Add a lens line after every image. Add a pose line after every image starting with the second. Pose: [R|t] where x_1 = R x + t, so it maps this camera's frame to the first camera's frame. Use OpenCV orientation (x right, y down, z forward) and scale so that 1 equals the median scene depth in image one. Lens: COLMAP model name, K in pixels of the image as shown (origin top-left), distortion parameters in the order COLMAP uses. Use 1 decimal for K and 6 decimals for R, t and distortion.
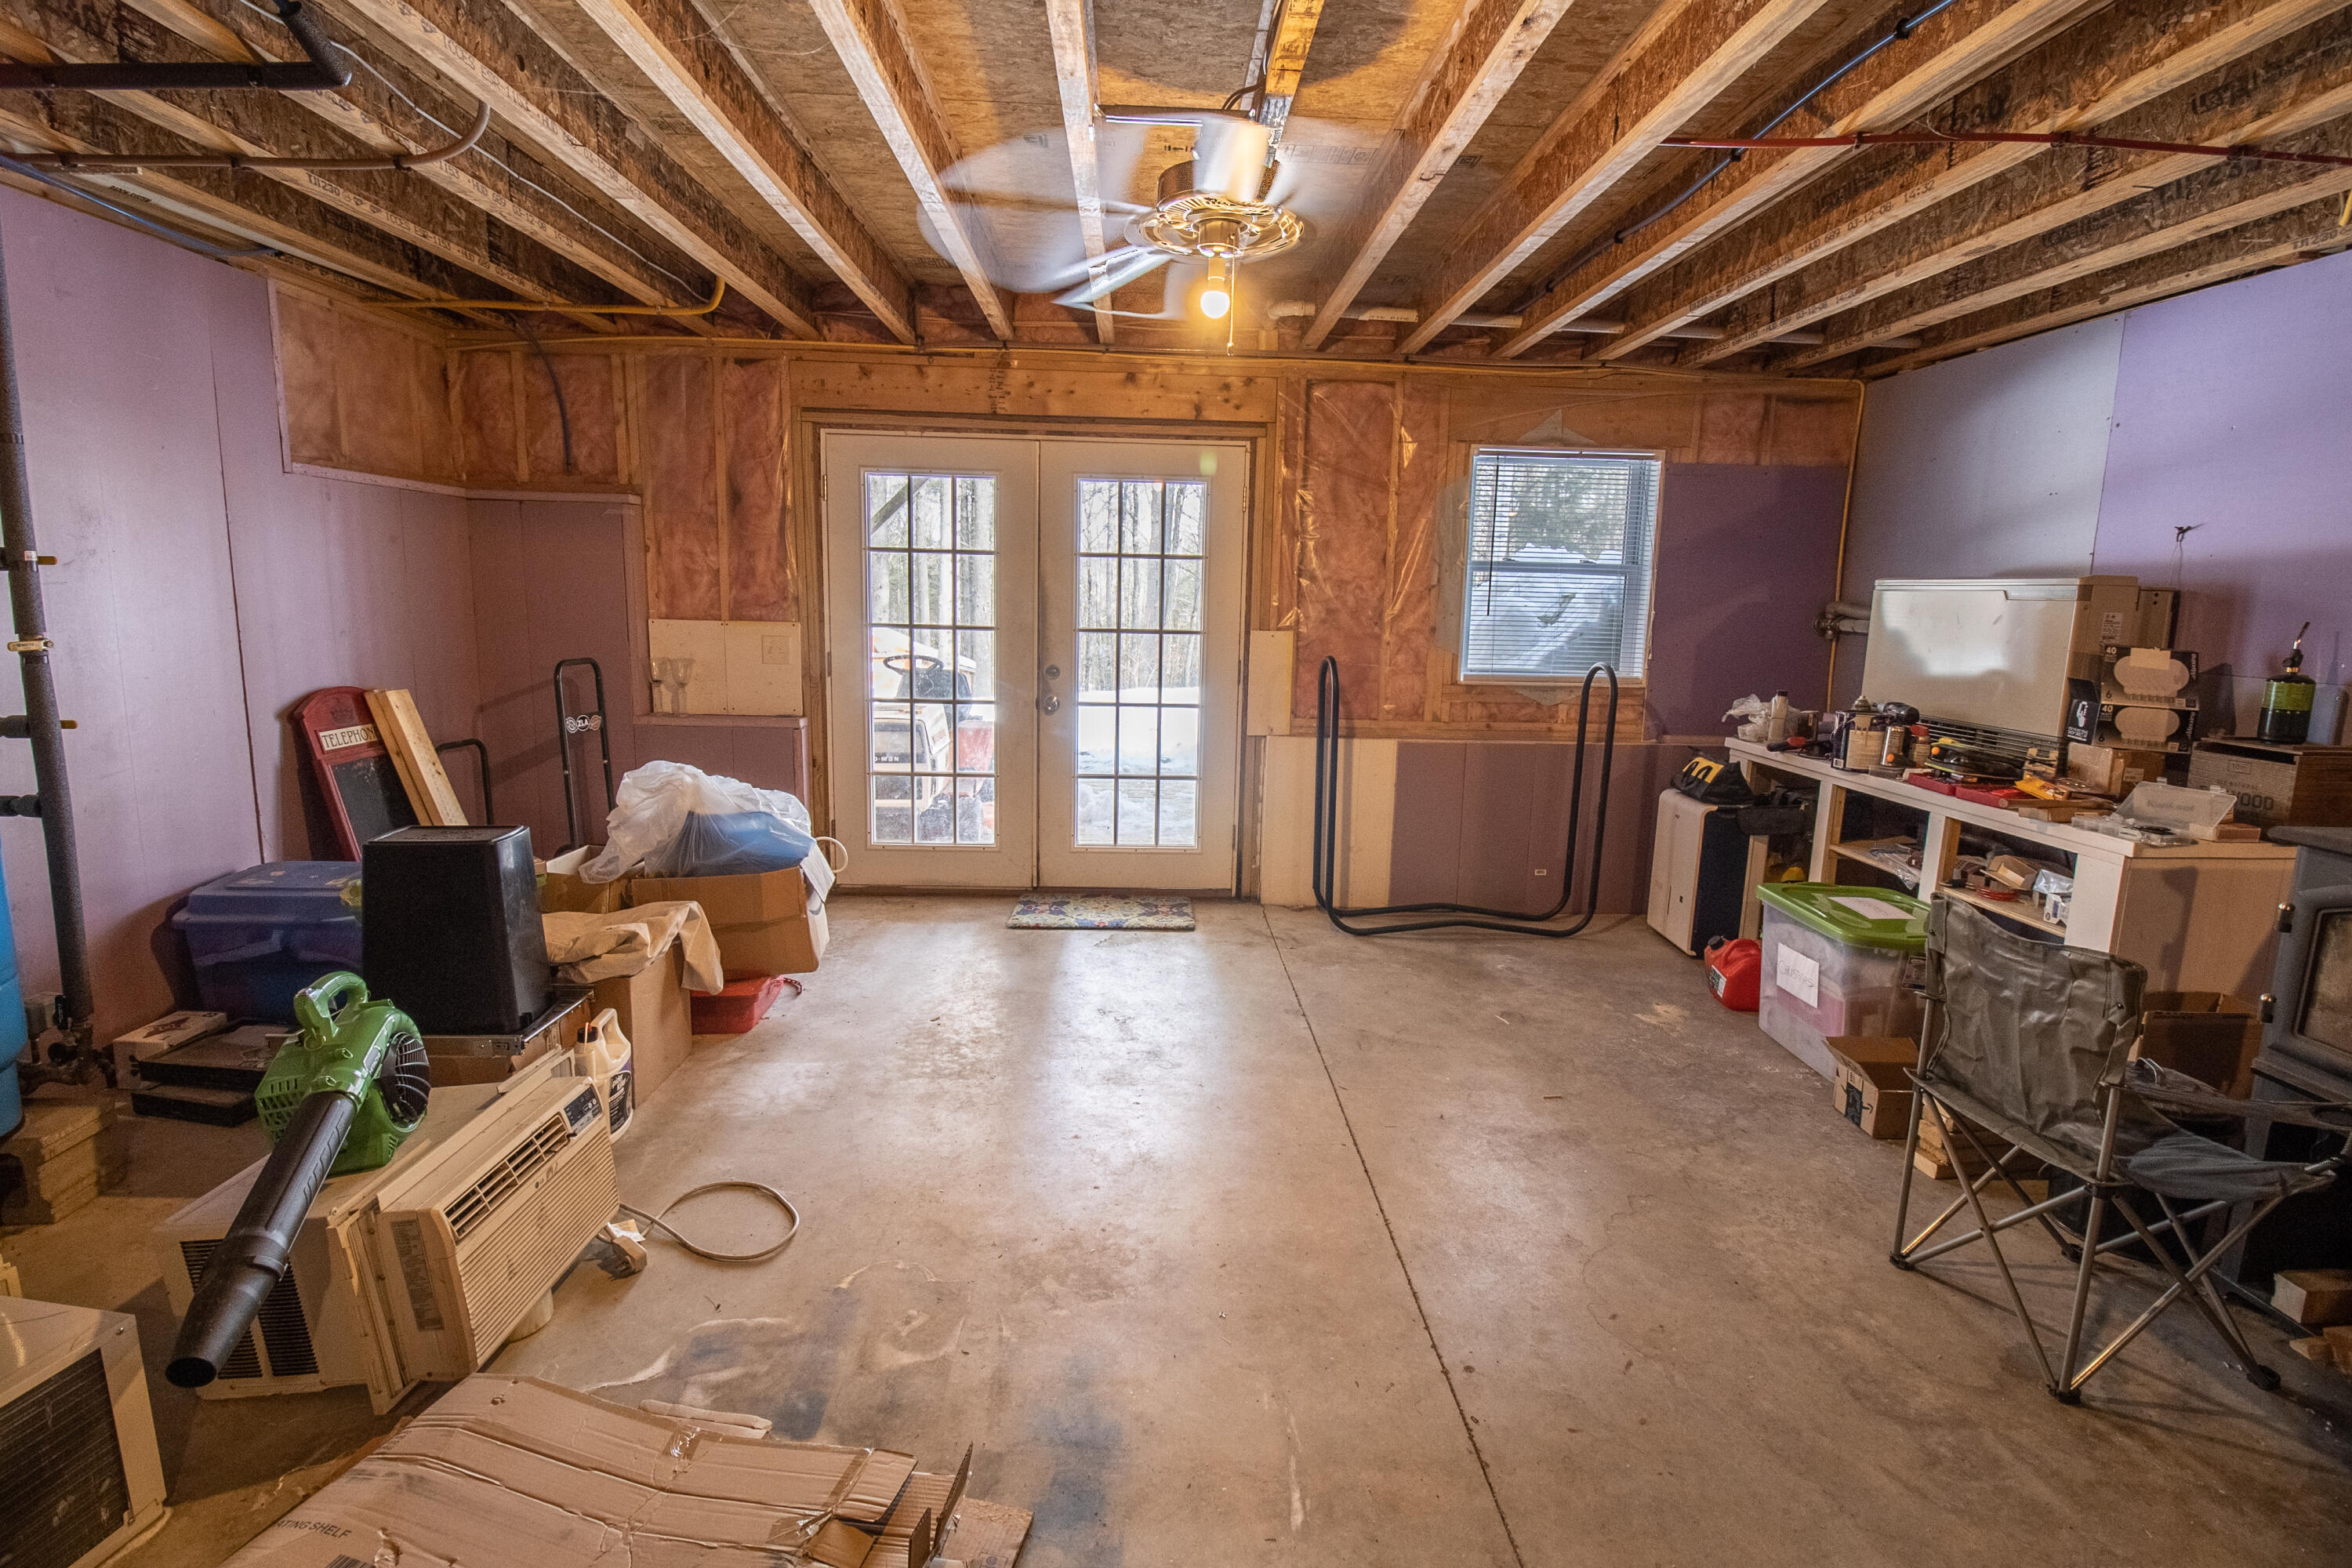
lens RADIAL K [[1088.5, 0, 1184.0], [0, 1088.5, 767.0], [0, 0, 1]] dist [0.001307, -0.015372]
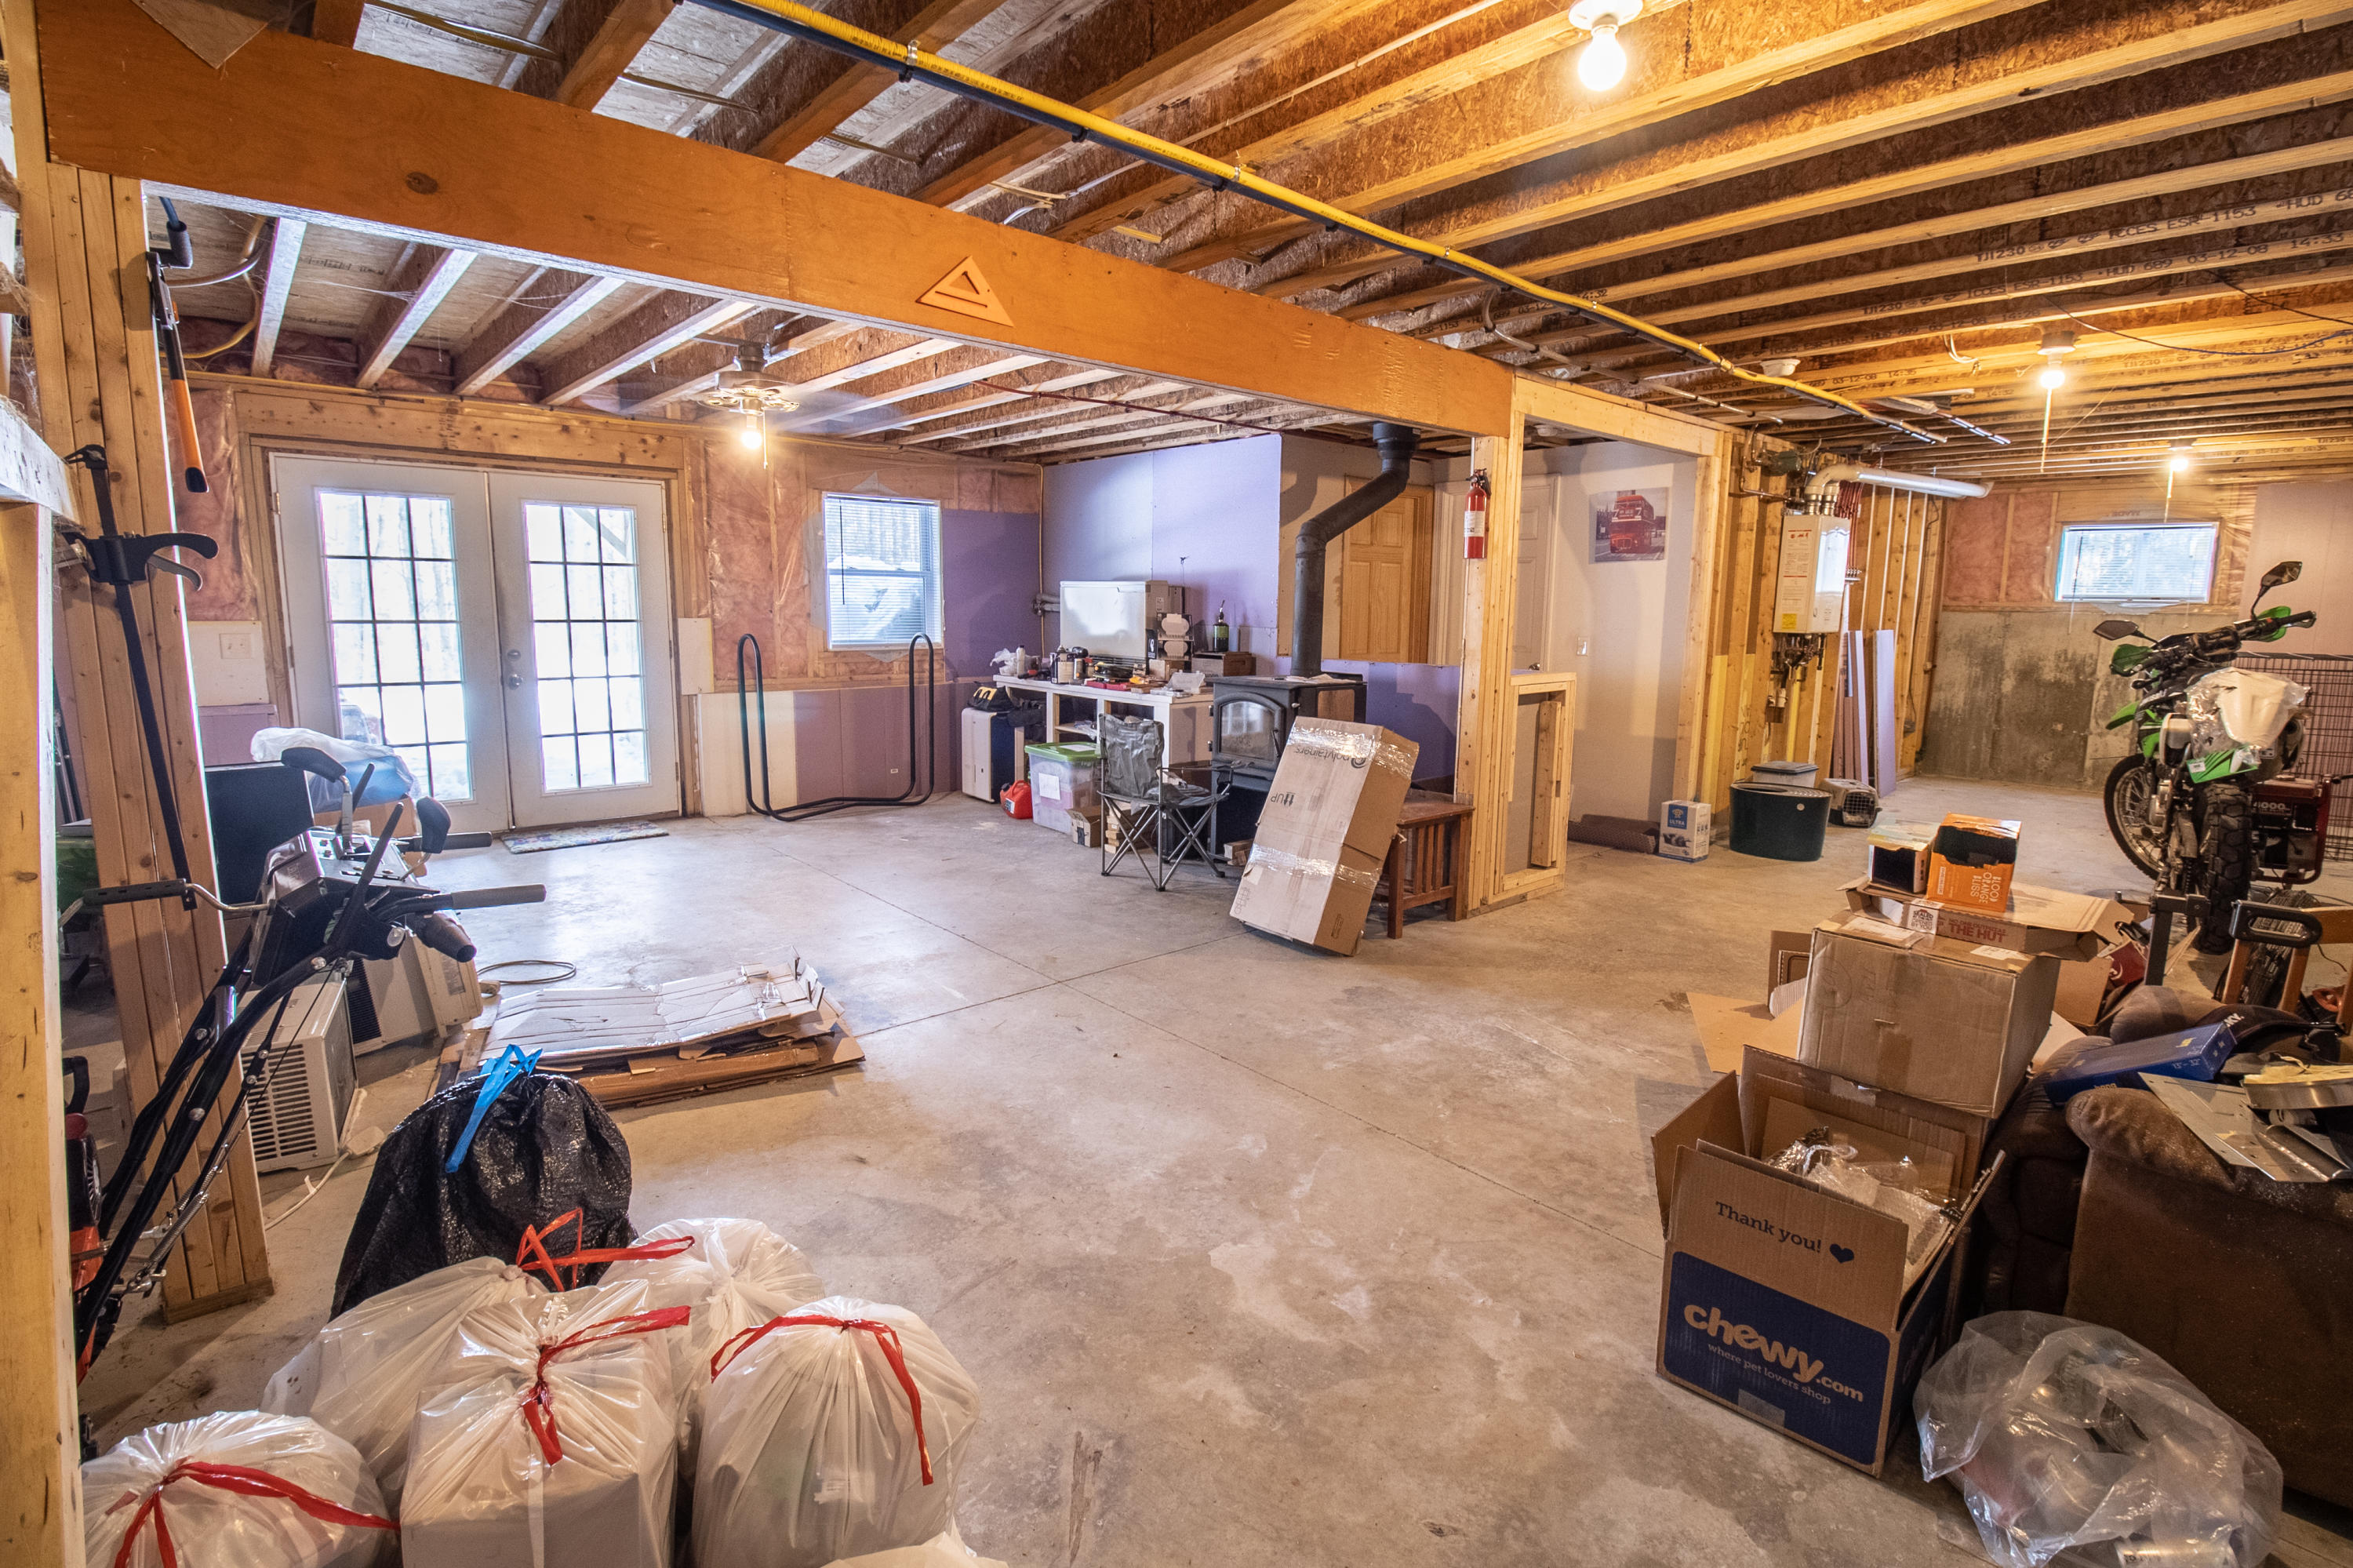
lens RADIAL K [[1089.0, 0, 1184.5], [0, 1089.0, 767.0], [0, 0, 1]] dist [0.001307, -0.015372]
pose [[0.776716, -0.107352, 0.620635, -0.329258], [0.102646, 0.993769, 0.043434, 0.070606], [-0.621431, 0.029969, 0.782896, -0.491504]]
